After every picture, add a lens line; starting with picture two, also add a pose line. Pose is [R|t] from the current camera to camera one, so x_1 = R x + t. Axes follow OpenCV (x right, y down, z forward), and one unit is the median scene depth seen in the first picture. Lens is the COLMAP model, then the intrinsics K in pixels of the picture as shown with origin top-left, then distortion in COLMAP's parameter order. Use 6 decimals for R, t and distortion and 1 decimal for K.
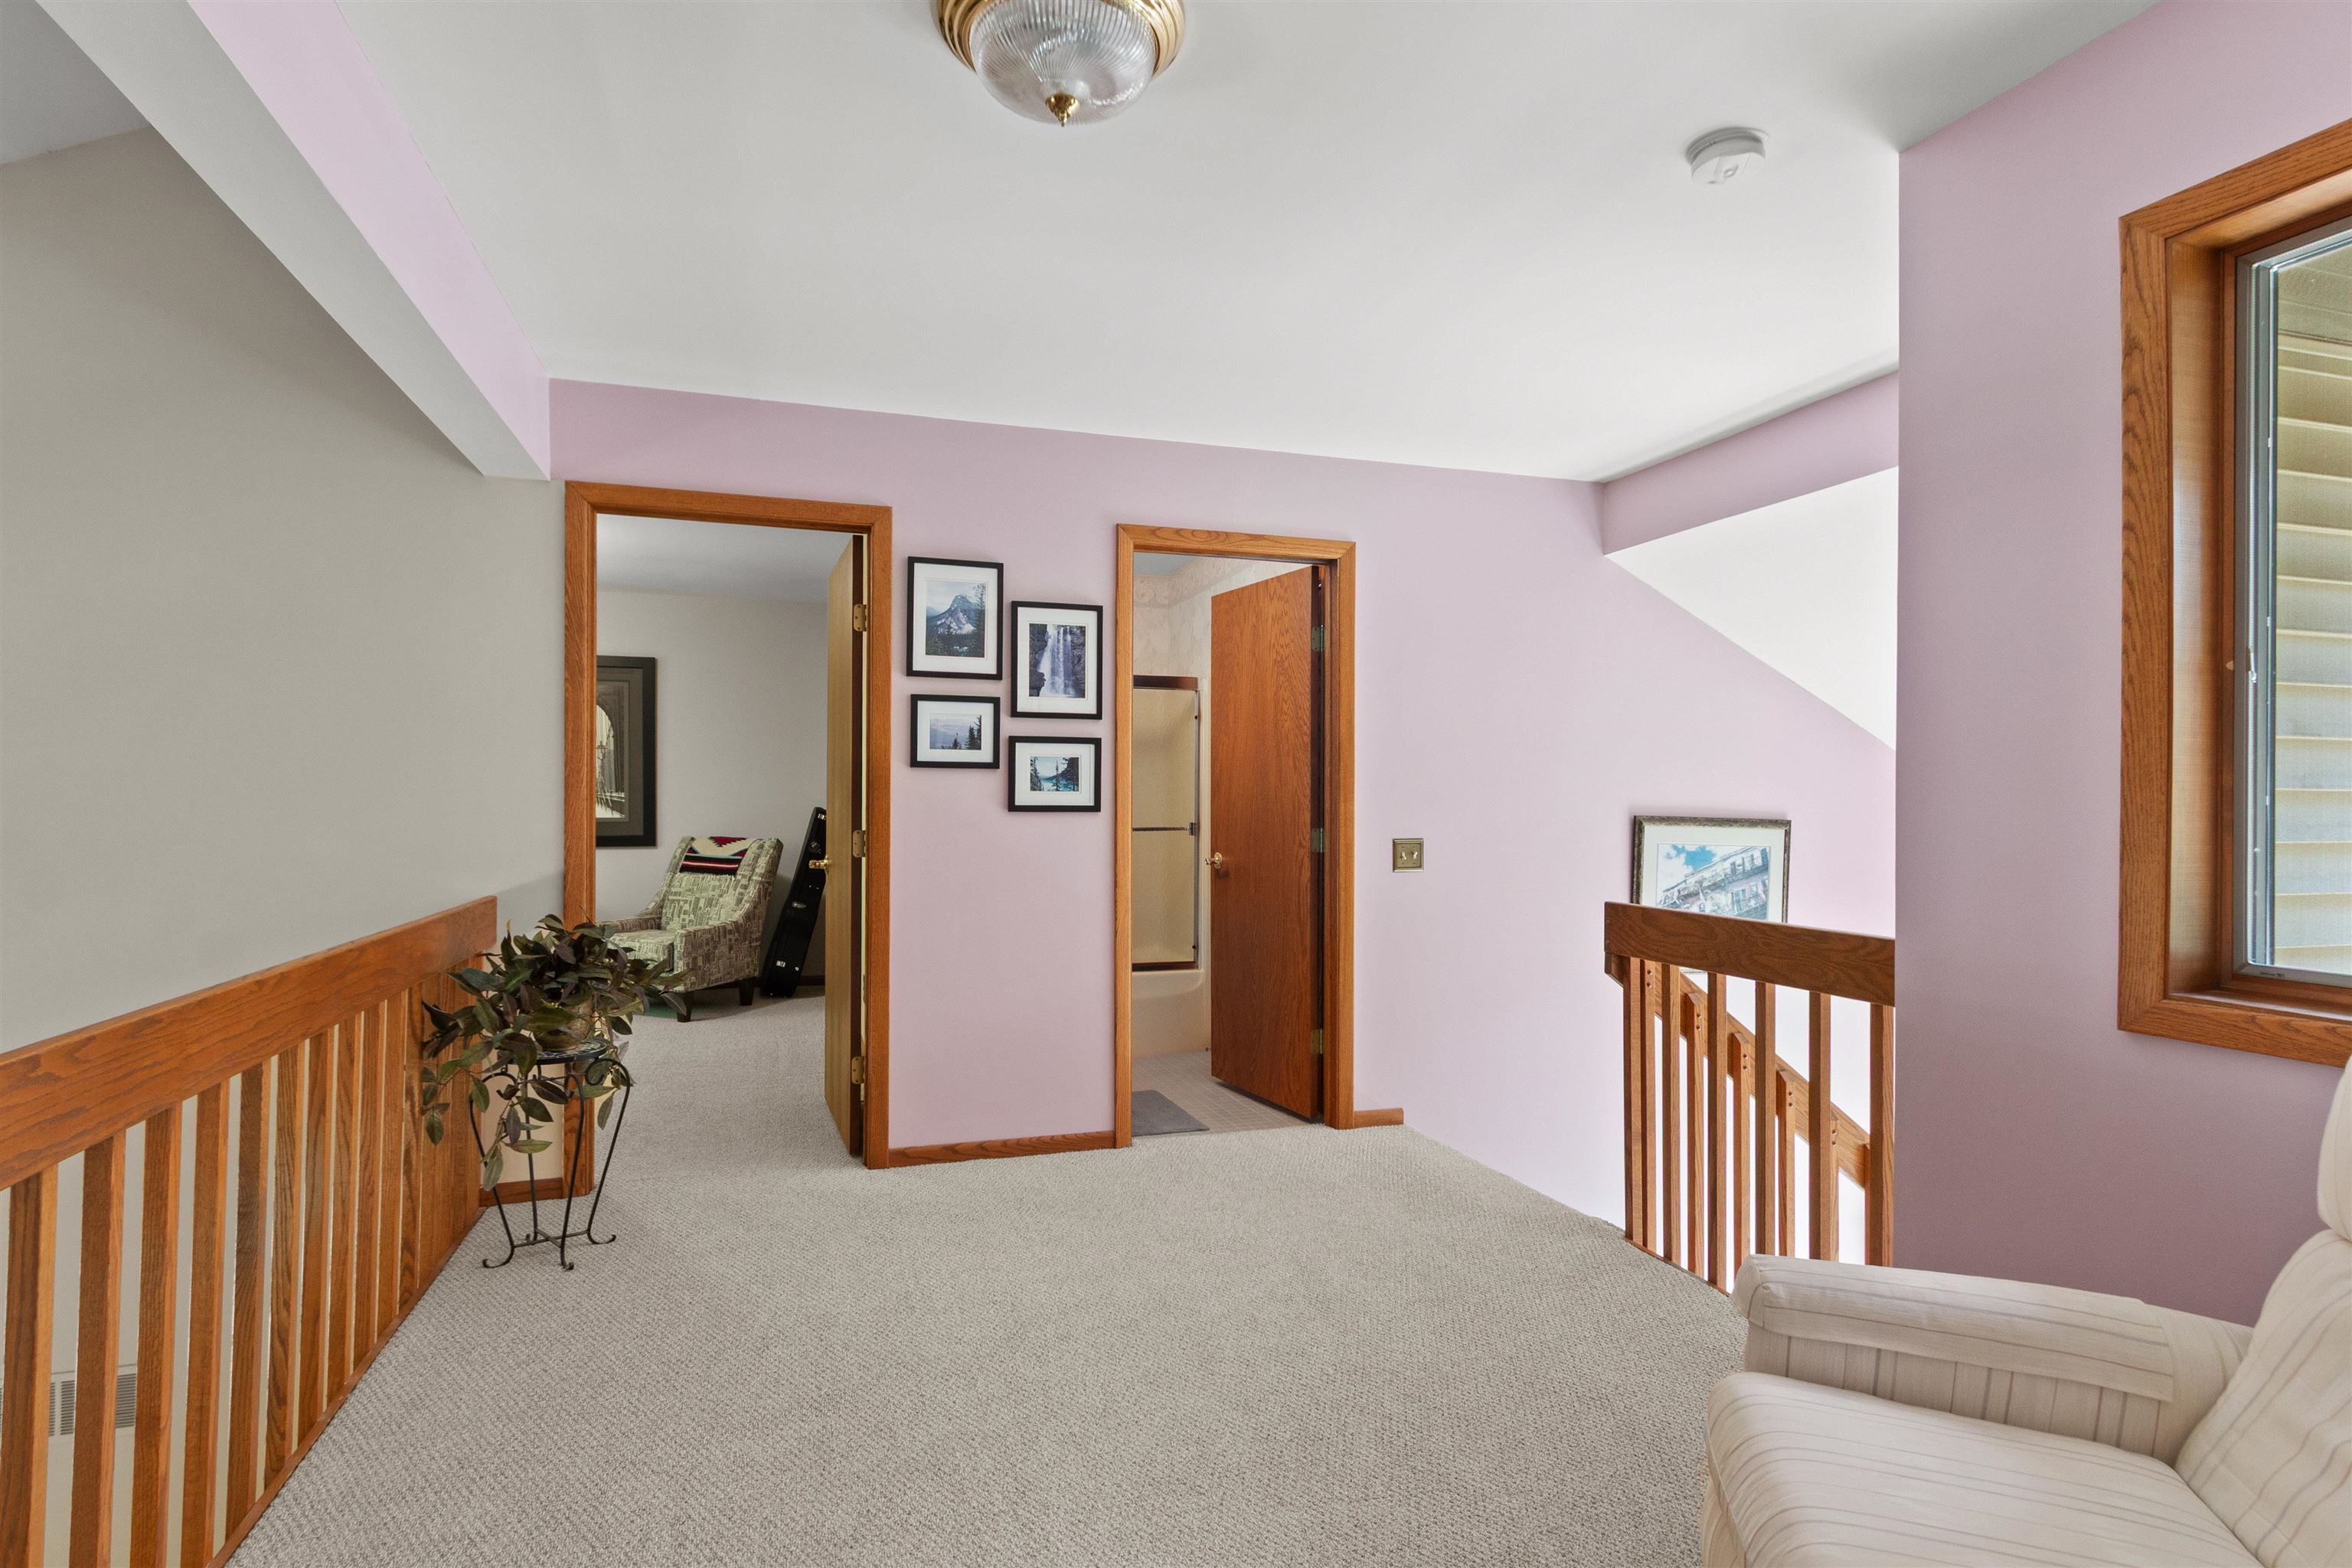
lens RADIAL K [[1110.2, 0, 1167.2], [0, 1110.2, 783.5], [0, 0, 1]] dist [0.001436, -0.000086]
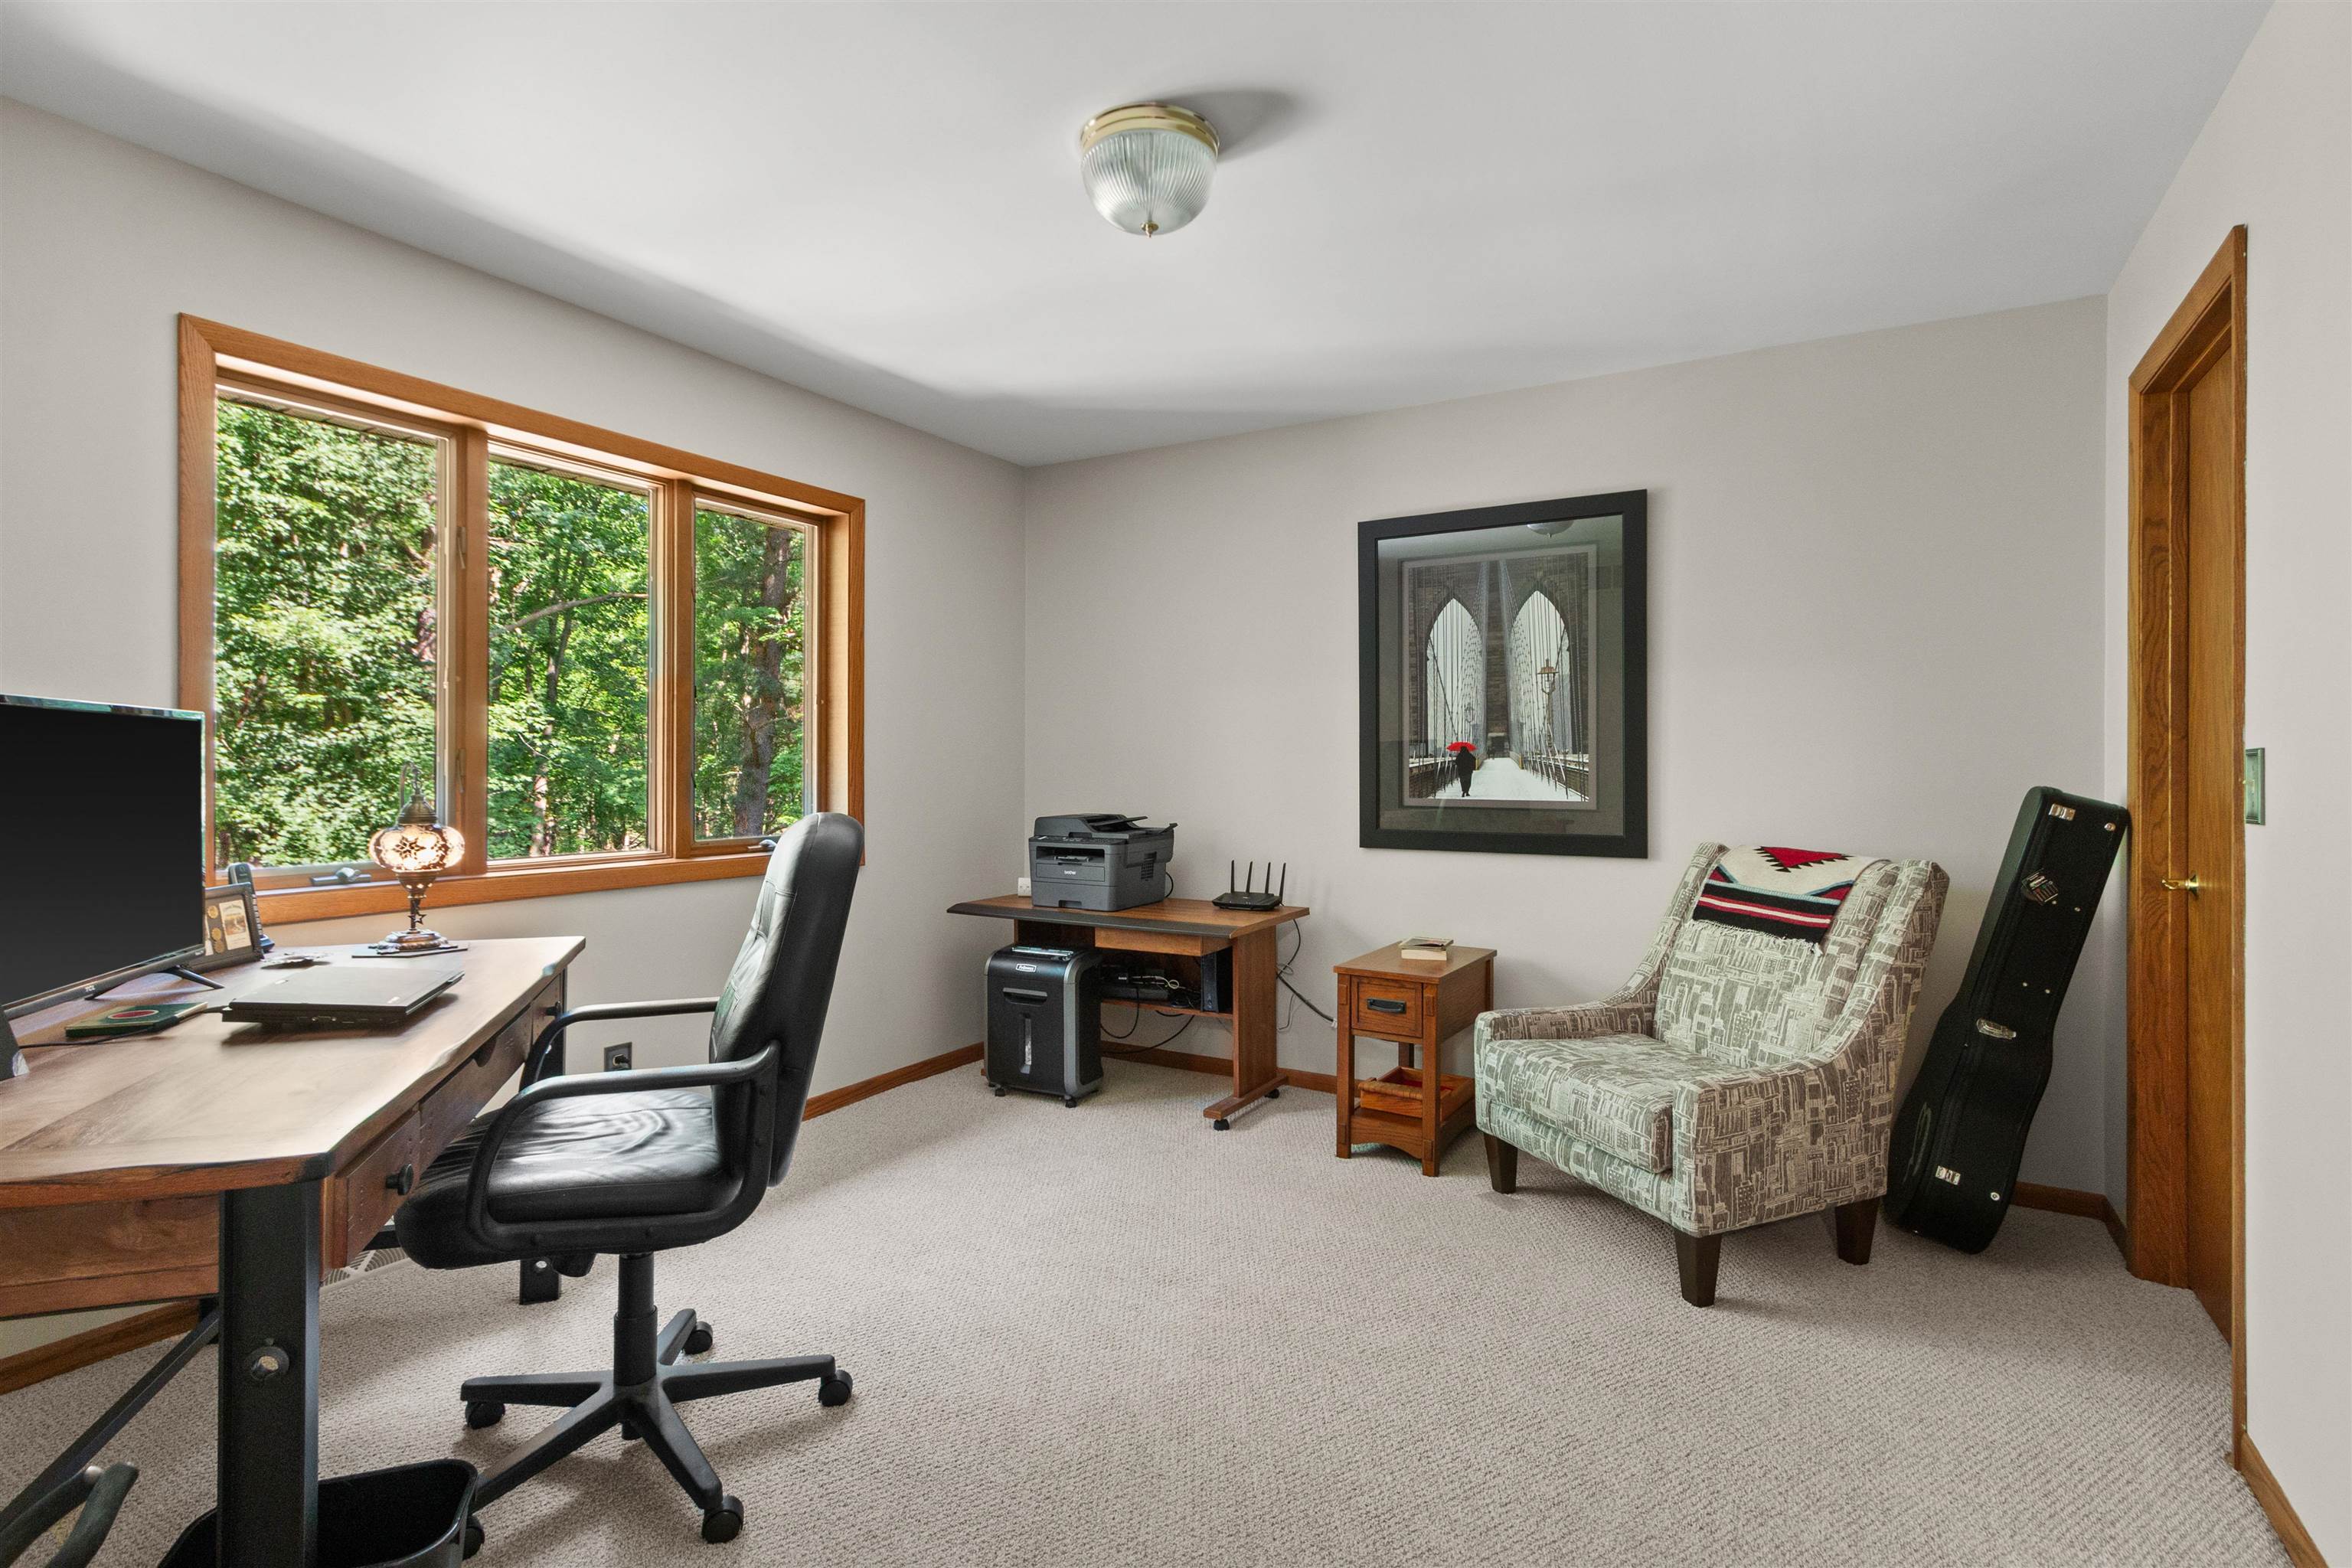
lens RADIAL K [[1110.2, 0, 1170.4], [0, 1110.2, 774.2], [0, 0, 1]] dist [0.001436, -0.000086]
pose [[0.642945, 0.002818, -0.765907, -0.222526], [0.007673, 0.999919, 0.010120, 0.011462], [0.765874, -0.012383, 0.642872, 0.531953]]
